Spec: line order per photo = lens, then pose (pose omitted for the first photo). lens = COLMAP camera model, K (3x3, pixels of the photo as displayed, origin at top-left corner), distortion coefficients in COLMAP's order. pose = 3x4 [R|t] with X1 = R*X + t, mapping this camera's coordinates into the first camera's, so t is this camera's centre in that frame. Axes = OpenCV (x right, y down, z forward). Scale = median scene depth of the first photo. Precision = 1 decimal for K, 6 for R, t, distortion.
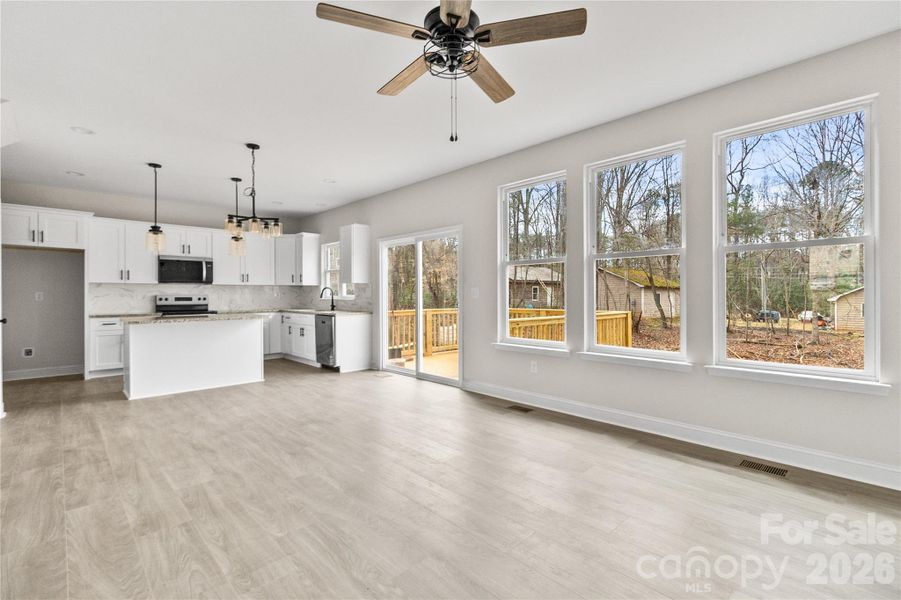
lens RADIAL K [[426.5, 0, 454.3], [0, 426.5, 296.9], [0, 0, 1]] dist [-0.009025, 0.000000]
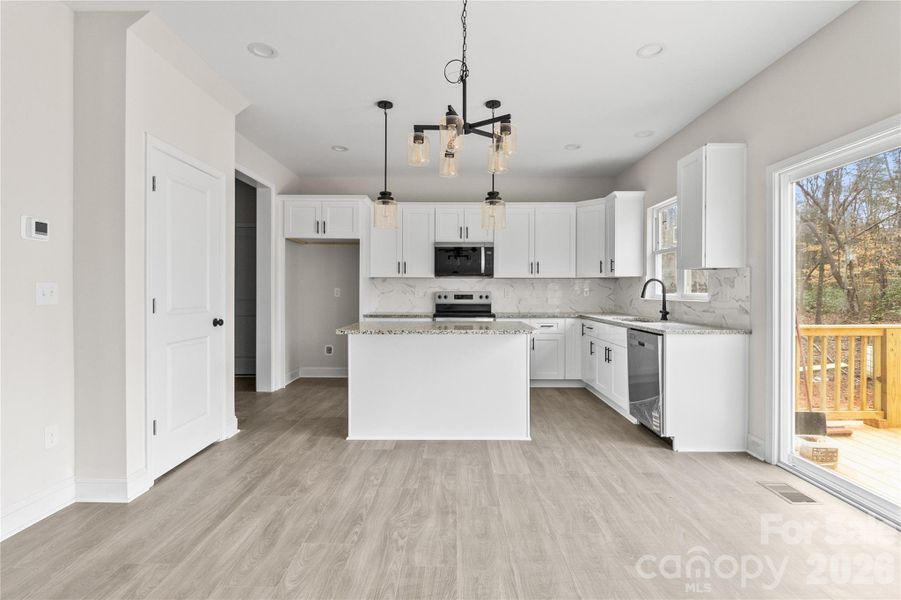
lens RADIAL K [[426.5, 0, 458.8], [0, 426.5, 294.8], [0, 0, 1]] dist [-0.009025, 0.000000]
pose [[0.724107, 0.007701, -0.689645, -0.101686], [-0.006558, 0.999969, 0.004281, -0.001889], [0.689657, 0.001422, 0.724135, 0.435078]]
